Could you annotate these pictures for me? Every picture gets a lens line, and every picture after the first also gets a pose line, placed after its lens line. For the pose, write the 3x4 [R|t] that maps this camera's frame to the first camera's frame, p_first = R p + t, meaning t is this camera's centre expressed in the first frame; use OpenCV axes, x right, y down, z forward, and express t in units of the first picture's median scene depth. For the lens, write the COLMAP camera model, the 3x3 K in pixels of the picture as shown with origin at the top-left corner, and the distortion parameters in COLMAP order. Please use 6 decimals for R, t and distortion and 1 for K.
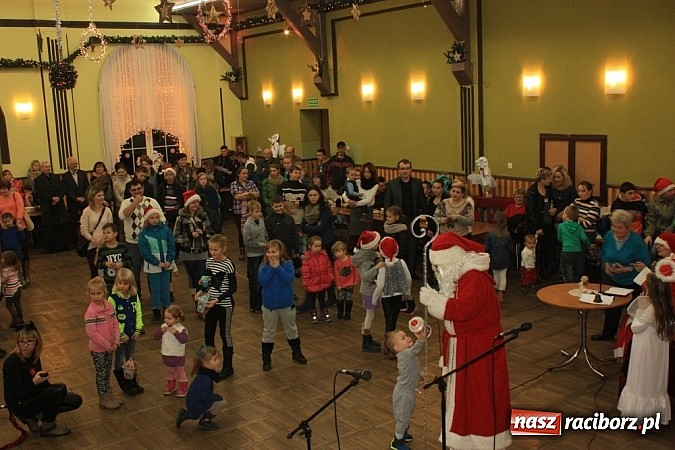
lens RADIAL K [[715.5, 0, 337.5], [0, 715.5, 225.0], [0, 0, 1]] dist [-0.116010, 0.141722]
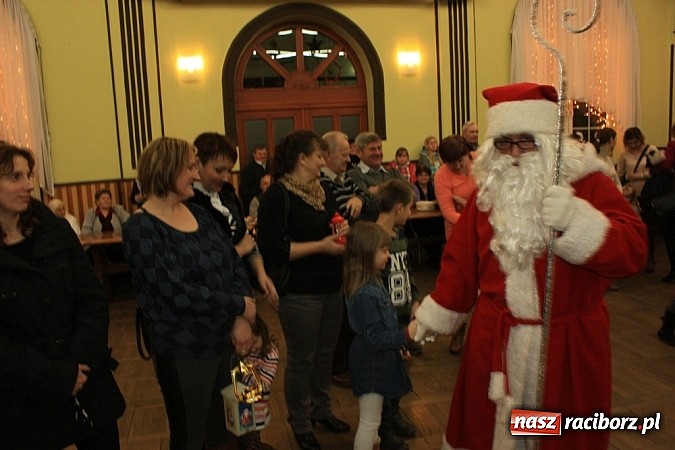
lens RADIAL K [[571.8, 0, 335.1], [0, 571.8, 229.0], [0, 0, 1]] dist [-0.161370, 0.149583]
pose [[0.914822, 0.052180, -0.400472, -0.323876], [-0.058475, 0.998283, -0.003506, 0.004416], [0.399602, 0.026625, 0.916302, 0.538565]]
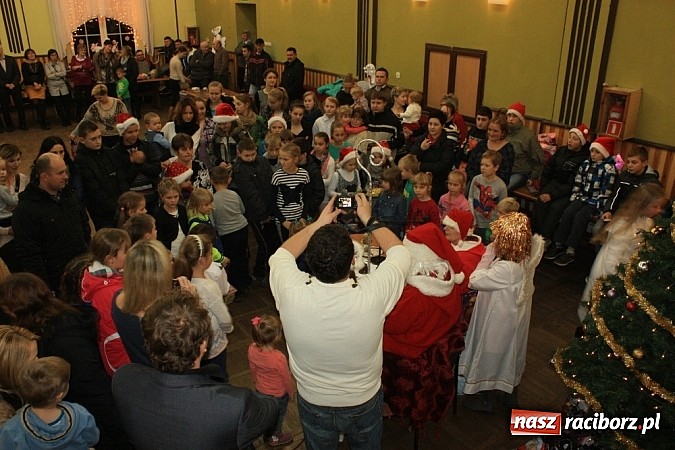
lens RADIAL K [[571.8, 0, 335.1], [0, 571.8, 229.0], [0, 0, 1]] dist [-0.161370, 0.149583]
pose [[0.996332, 0.072565, -0.045348, 0.184149], [-0.060514, 0.972208, 0.226165, -0.043319], [0.060499, -0.222591, 0.973033, 0.188073]]
